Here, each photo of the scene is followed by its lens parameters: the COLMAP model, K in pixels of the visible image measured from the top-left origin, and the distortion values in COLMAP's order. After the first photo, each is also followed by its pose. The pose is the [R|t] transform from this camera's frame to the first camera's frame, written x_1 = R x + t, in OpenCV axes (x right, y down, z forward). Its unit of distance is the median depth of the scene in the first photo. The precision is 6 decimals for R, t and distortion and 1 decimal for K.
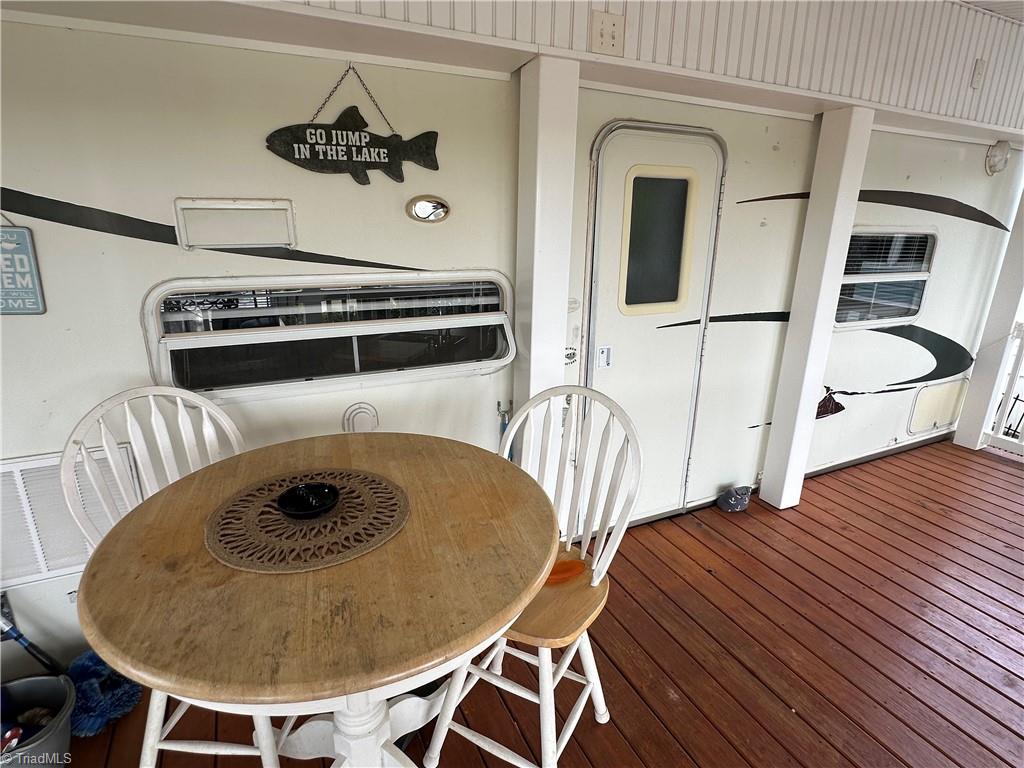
lens RADIAL K [[538.8, 0, 511.4], [0, 538.8, 385.9], [0, 0, 1]] dist [-0.004824, -0.000531]
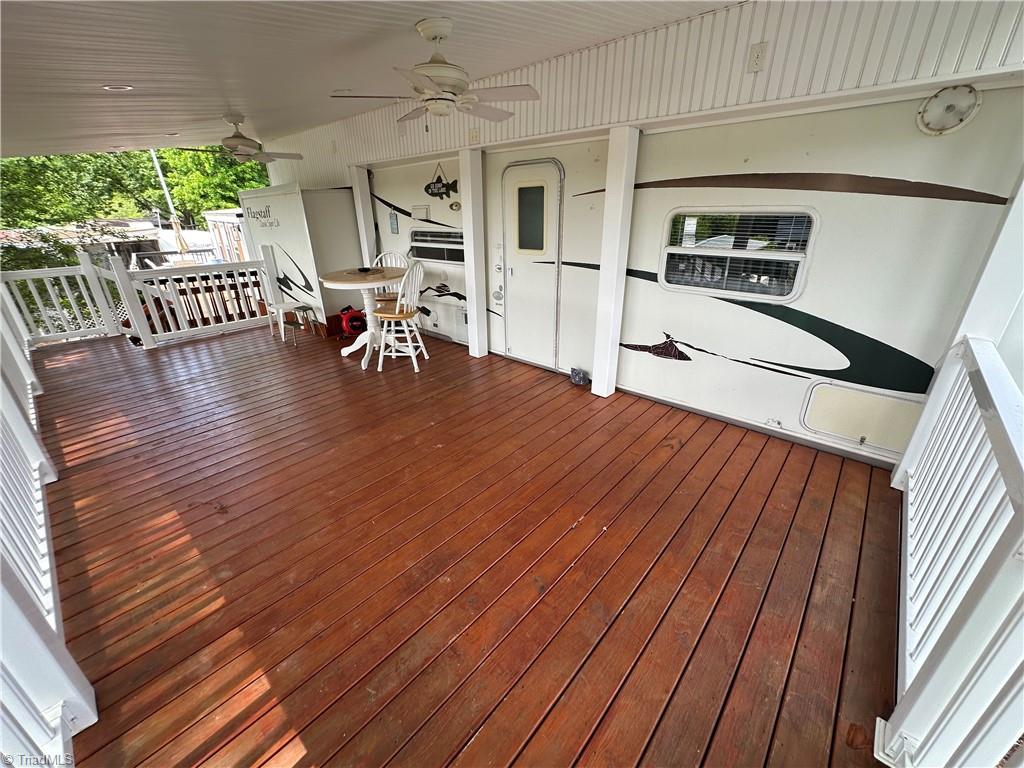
lens RADIAL K [[409.8, 0, 513.1], [0, 409.8, 382.0], [0, 0, 1]] dist [-0.001467, 0.000247]
pose [[0.379500, 0.342876, -0.859311, 1.827221], [-0.251710, 0.932022, 0.260725, -0.075392], [0.890293, 0.117352, 0.440007, 0.318755]]
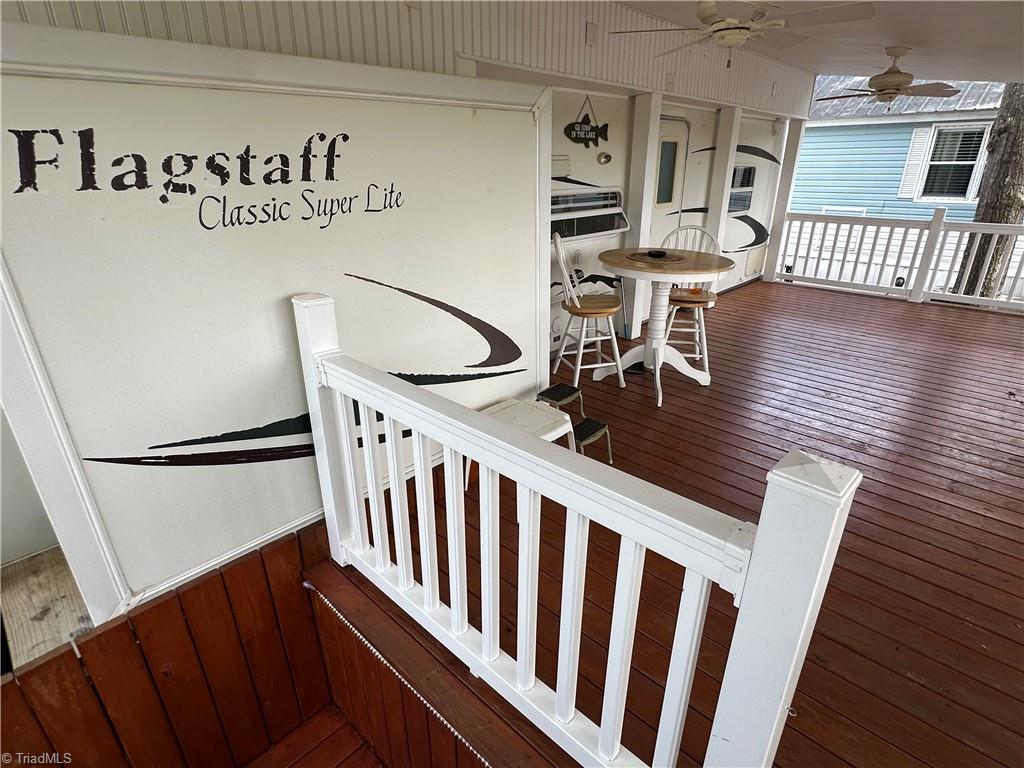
lens RADIAL K [[538.8, 0, 511.4], [0, 538.8, 385.9], [0, 0, 1]] dist [-0.004824, -0.000531]
pose [[0.935626, -0.148583, 0.320199, -1.115573], [0.117028, 0.986360, 0.115748, 0.247518], [-0.333030, -0.070825, 0.940253, -0.860125]]
